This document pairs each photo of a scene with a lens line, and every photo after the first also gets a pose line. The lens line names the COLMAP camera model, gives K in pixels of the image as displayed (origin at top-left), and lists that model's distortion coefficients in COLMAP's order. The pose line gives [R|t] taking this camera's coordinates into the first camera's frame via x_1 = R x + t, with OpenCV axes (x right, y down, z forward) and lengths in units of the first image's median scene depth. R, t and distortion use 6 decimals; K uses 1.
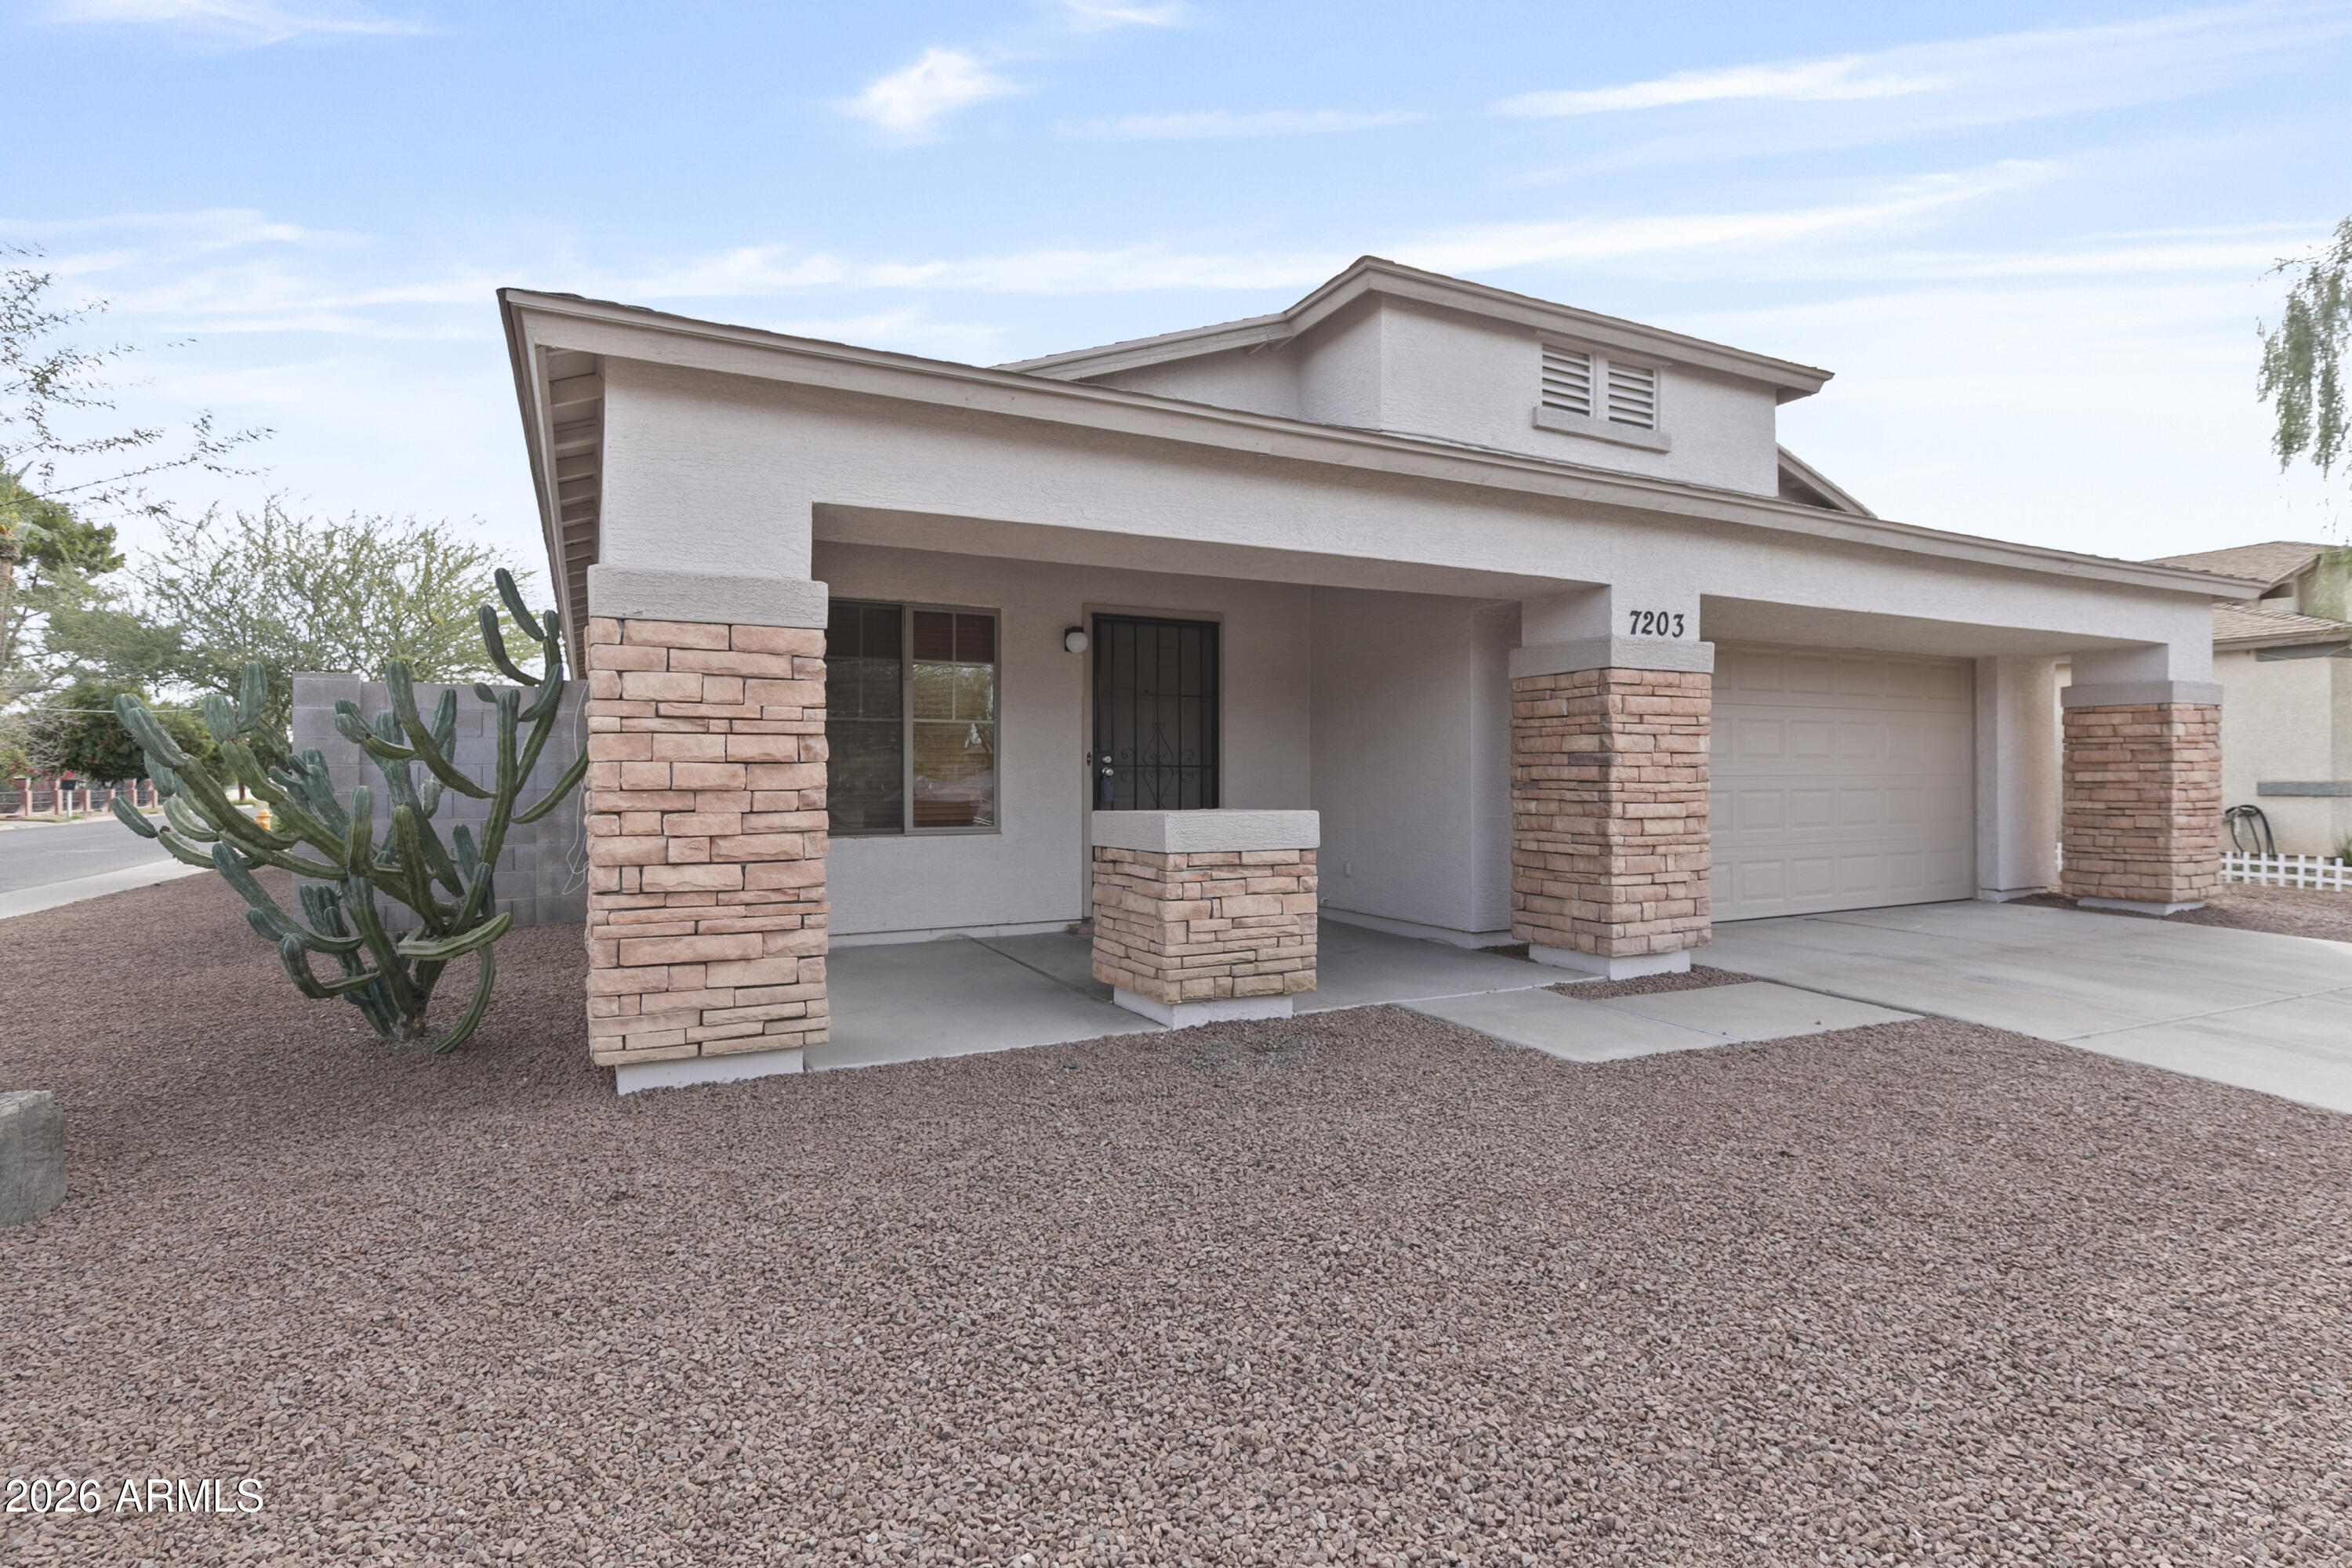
lens RADIAL K [[1125.4, 0, 1211.7], [0, 1125.4, 782.0], [0, 0, 1]] dist [0.001612, 0.000164]
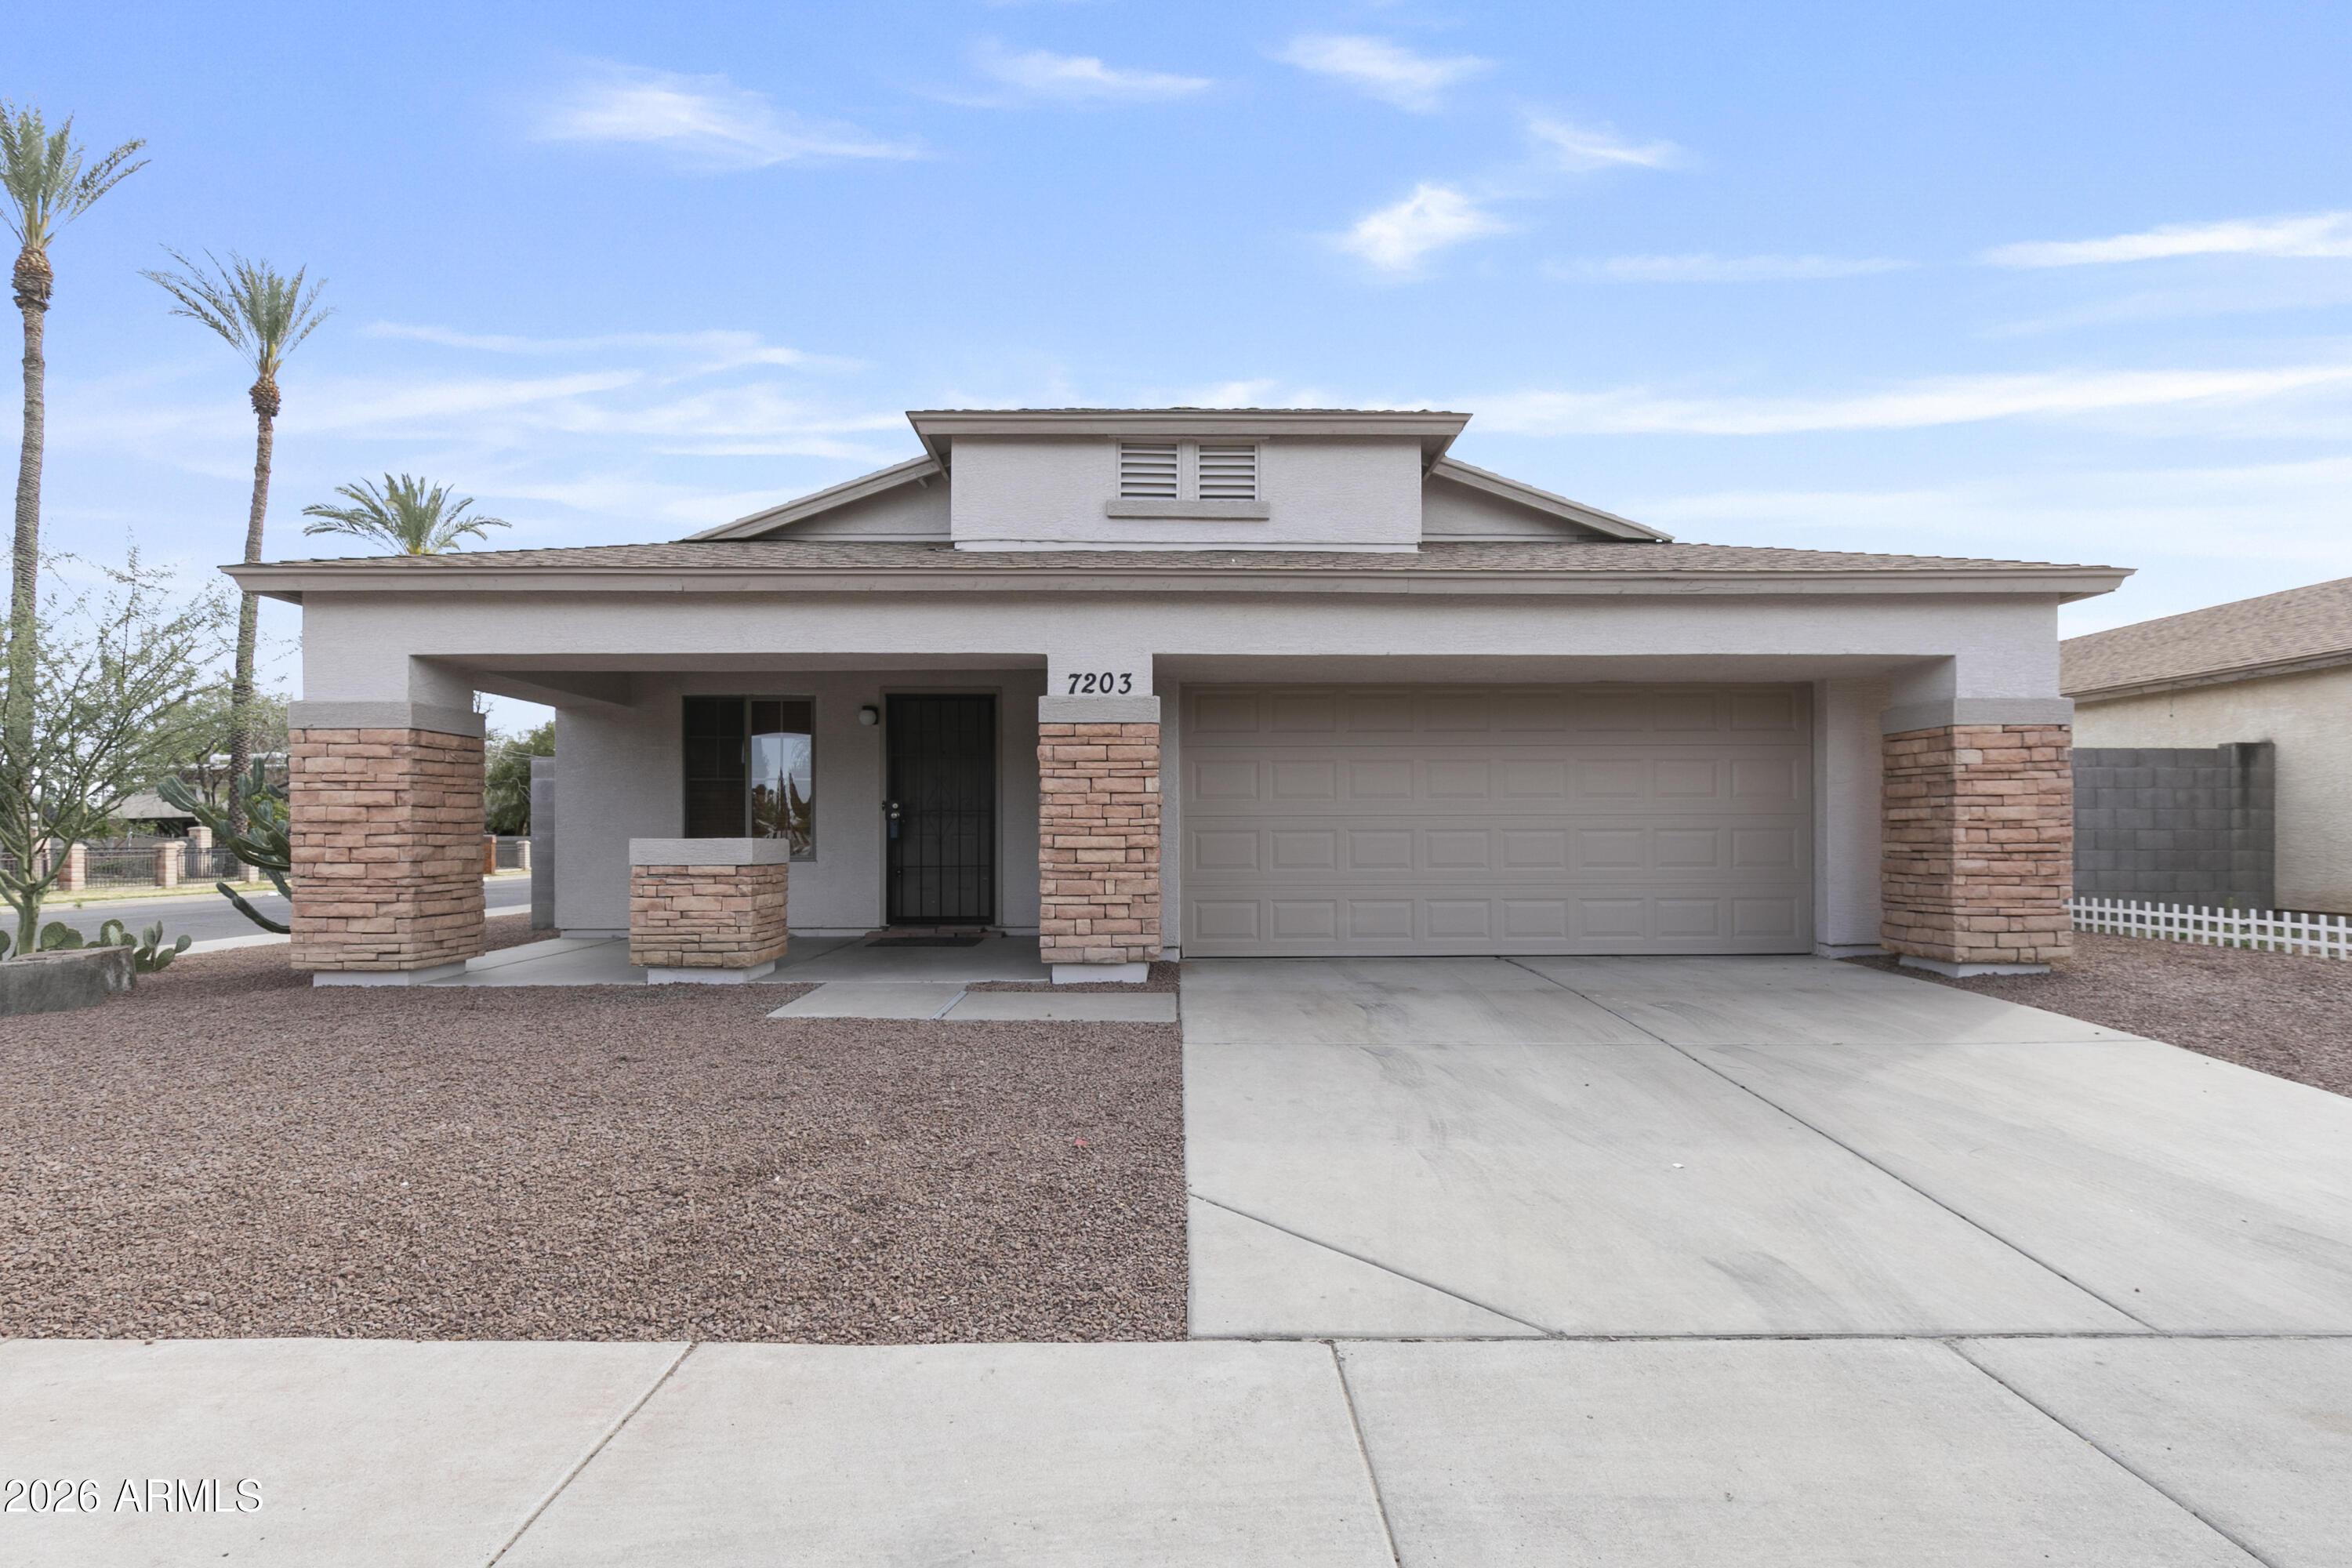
lens RADIAL K [[1119.4, 0, 1172.3], [0, 1119.4, 833.2], [0, 0, 1]] dist [-0.002378, -0.000211]
pose [[0.898076, -0.002247, -0.439834, 0.983552], [-0.000761, 0.999978, -0.006662, 0.023551], [0.439839, 0.006317, 0.898055, -0.014990]]
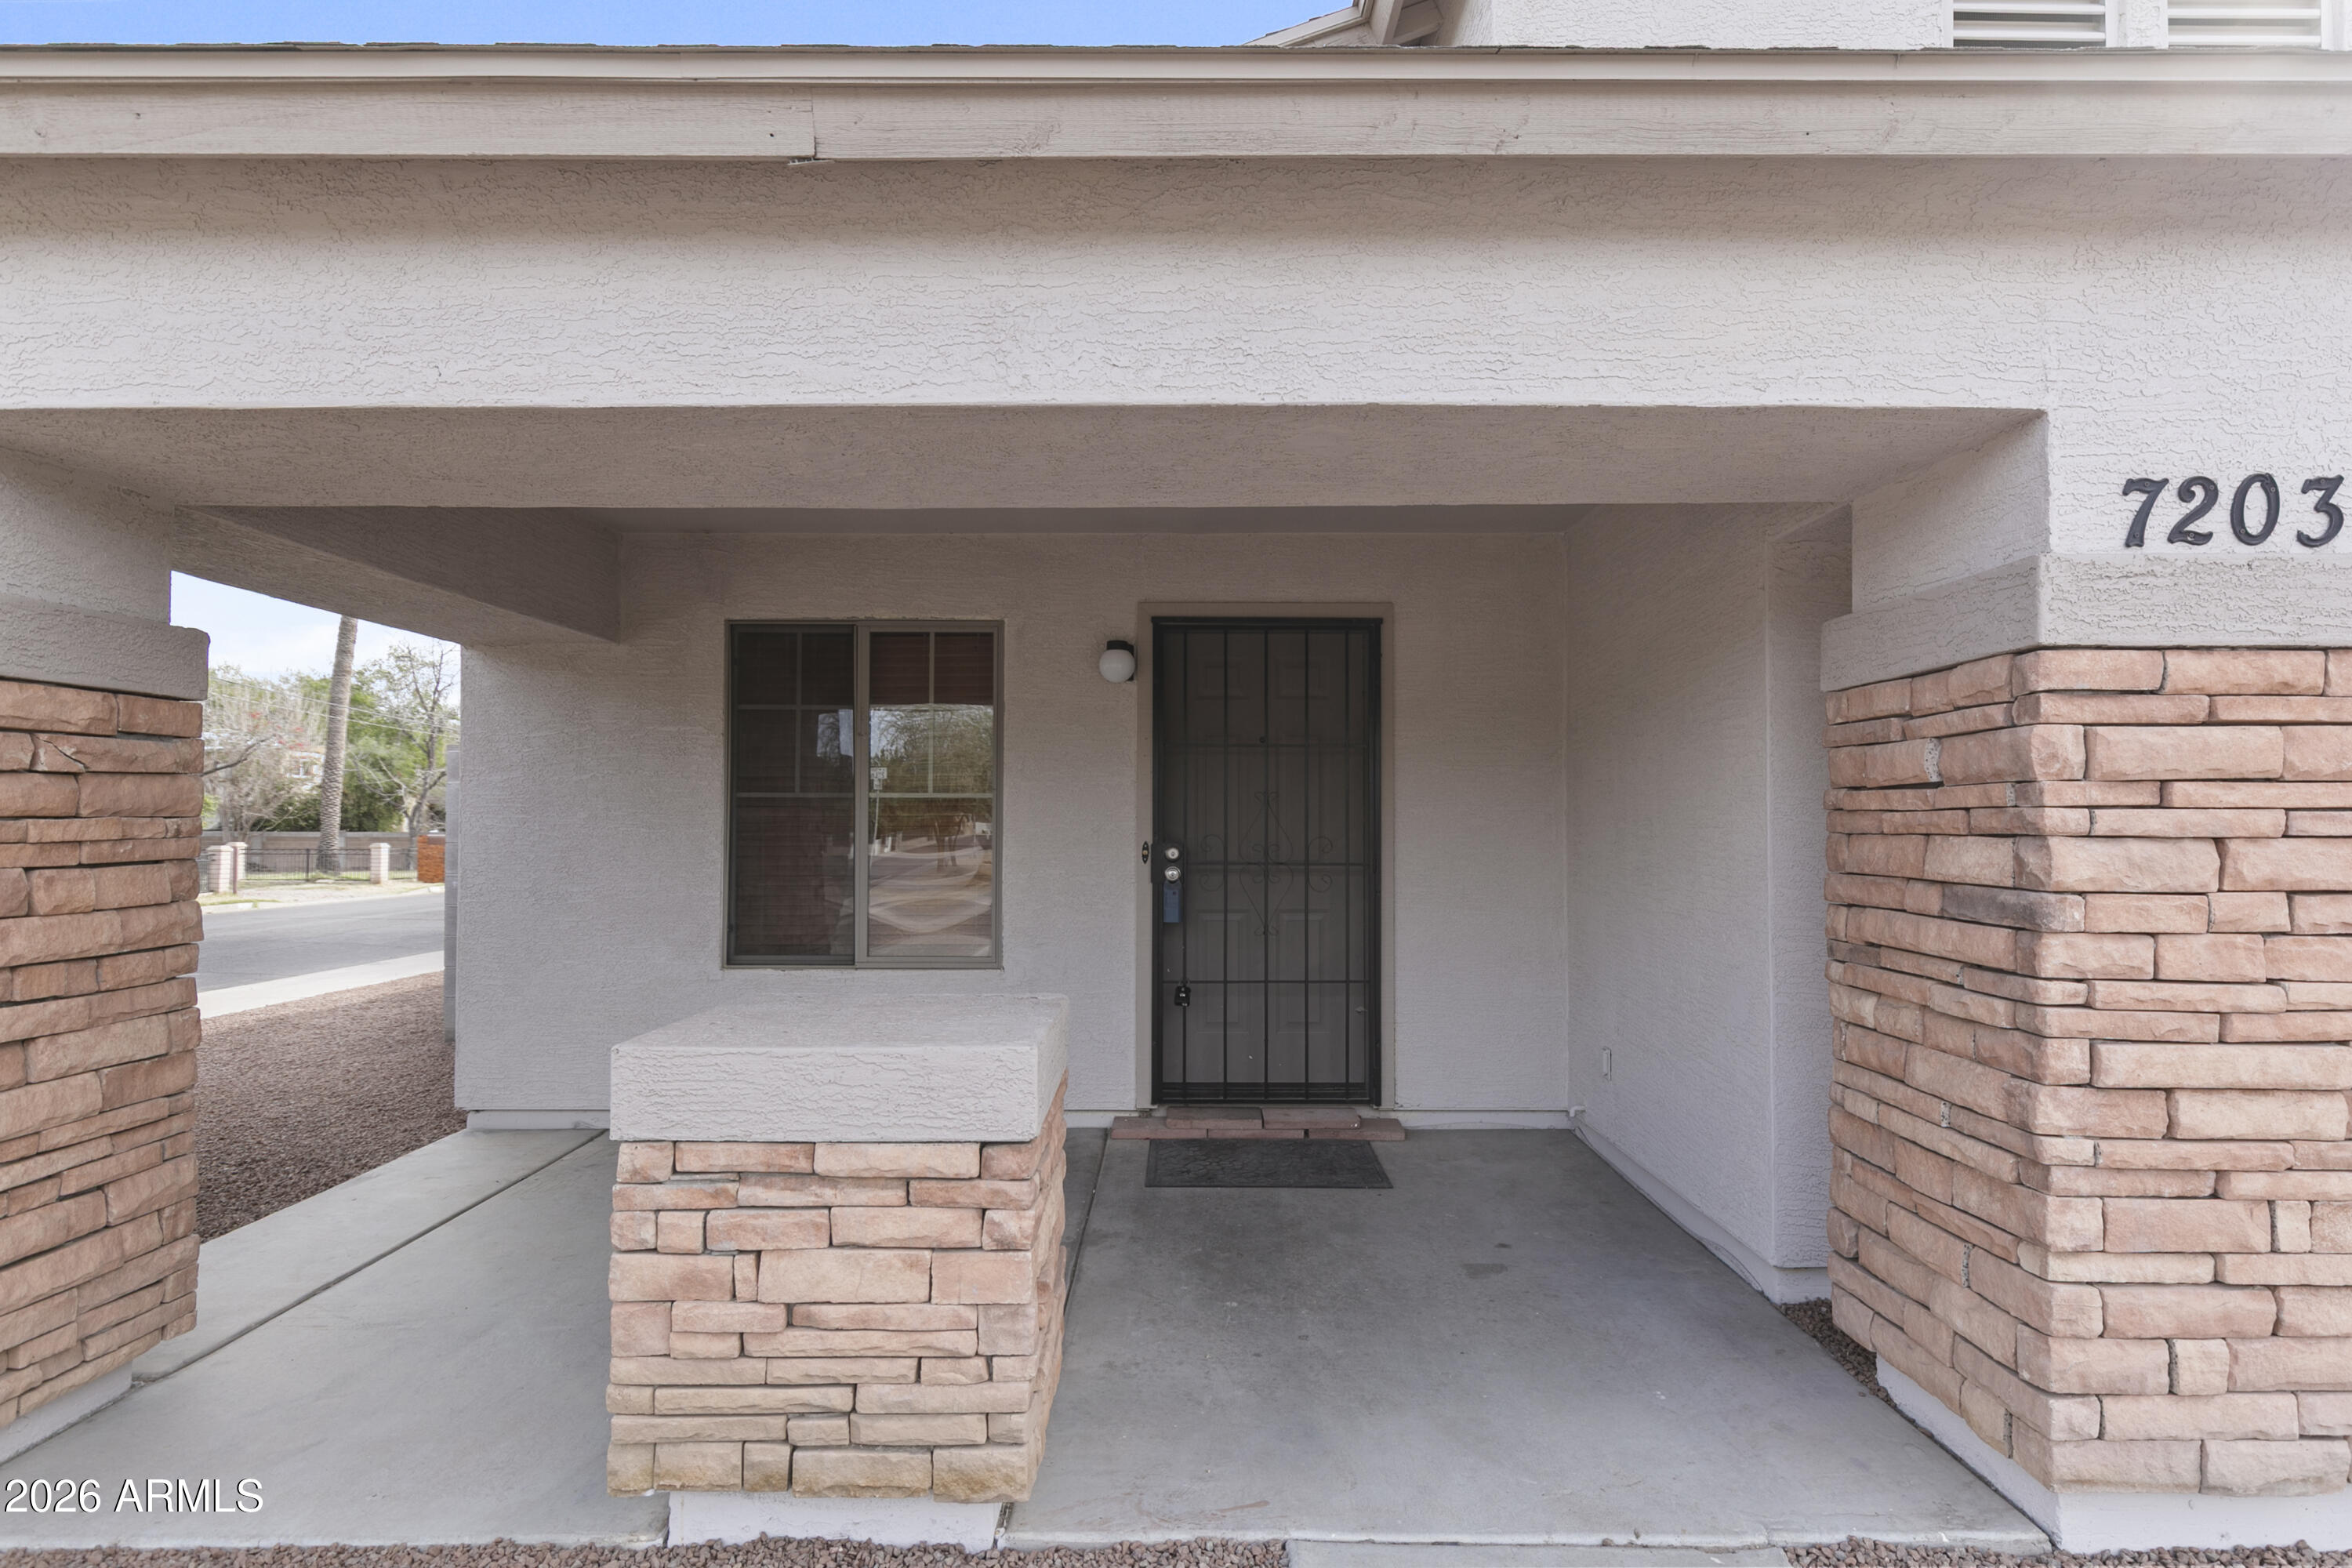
lens RADIAL K [[1231.6, 0, 1187.7], [0, 1231.6, 808.4], [0, 0, 1]] dist [-0.001142, 0.000572]
pose [[0.890048, -0.003521, -0.455853, 0.286157], [-0.004843, 0.999841, -0.017179, -0.043409], [0.455841, 0.017498, 0.889889, 0.531225]]
